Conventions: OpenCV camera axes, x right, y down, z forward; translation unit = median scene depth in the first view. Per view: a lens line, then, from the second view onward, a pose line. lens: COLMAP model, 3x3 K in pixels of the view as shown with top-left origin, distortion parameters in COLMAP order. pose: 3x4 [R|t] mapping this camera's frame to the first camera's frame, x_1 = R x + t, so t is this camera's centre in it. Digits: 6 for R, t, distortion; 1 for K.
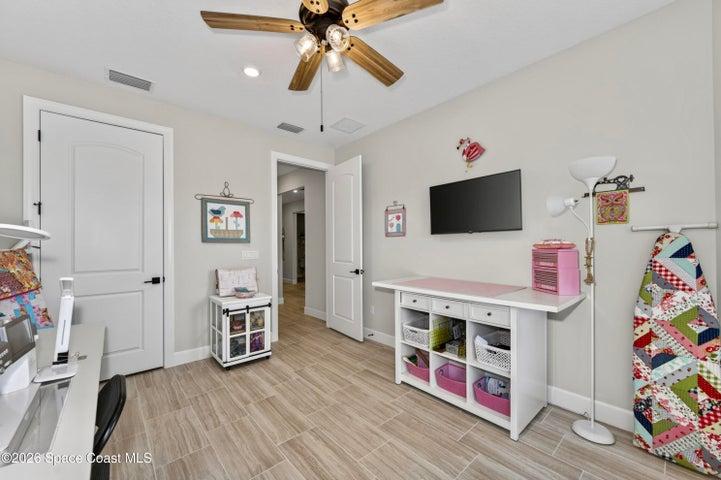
lens RADIAL K [[282.0, 0, 357.2], [0, 282.0, 242.1], [0, 0, 1]] dist [0.003329, 0.000764]
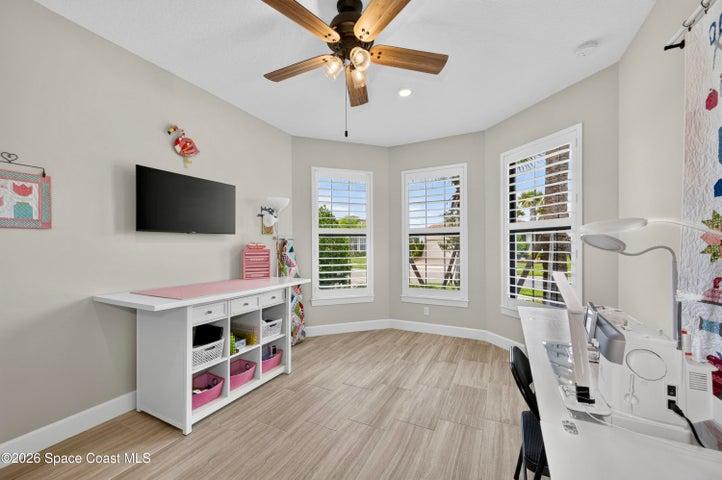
lens RADIAL K [[282.4, 0, 364.4], [0, 282.4, 243.0], [0, 0, 1]] dist [0.003329, 0.000764]
pose [[-0.387903, 0.018953, 0.921505, -0.836003], [-0.003106, 0.999756, -0.021870, 0.021624], [-0.921695, -0.011345, -0.387750, 1.001856]]
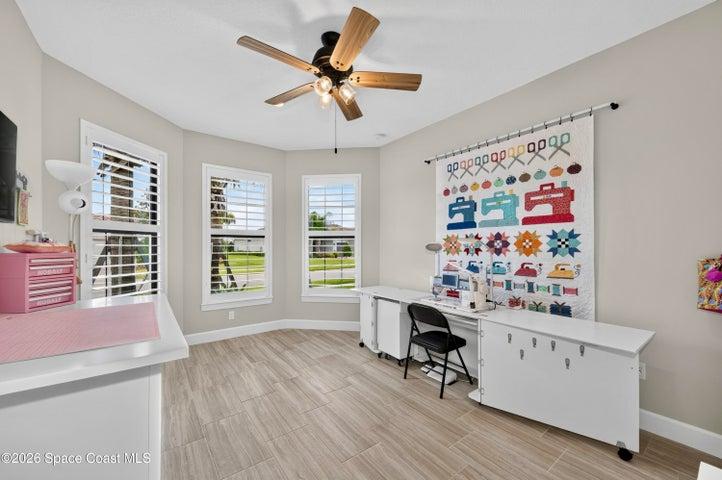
lens RADIAL K [[282.4, 0, 362.1], [0, 282.4, 246.0], [0, 0, 1]] dist [0.003329, 0.000764]
pose [[-0.997978, 0.007533, 0.063107, -0.234039], [0.006362, 0.999804, -0.018749, 0.023866], [-0.063236, -0.018309, -0.997831, 1.639841]]
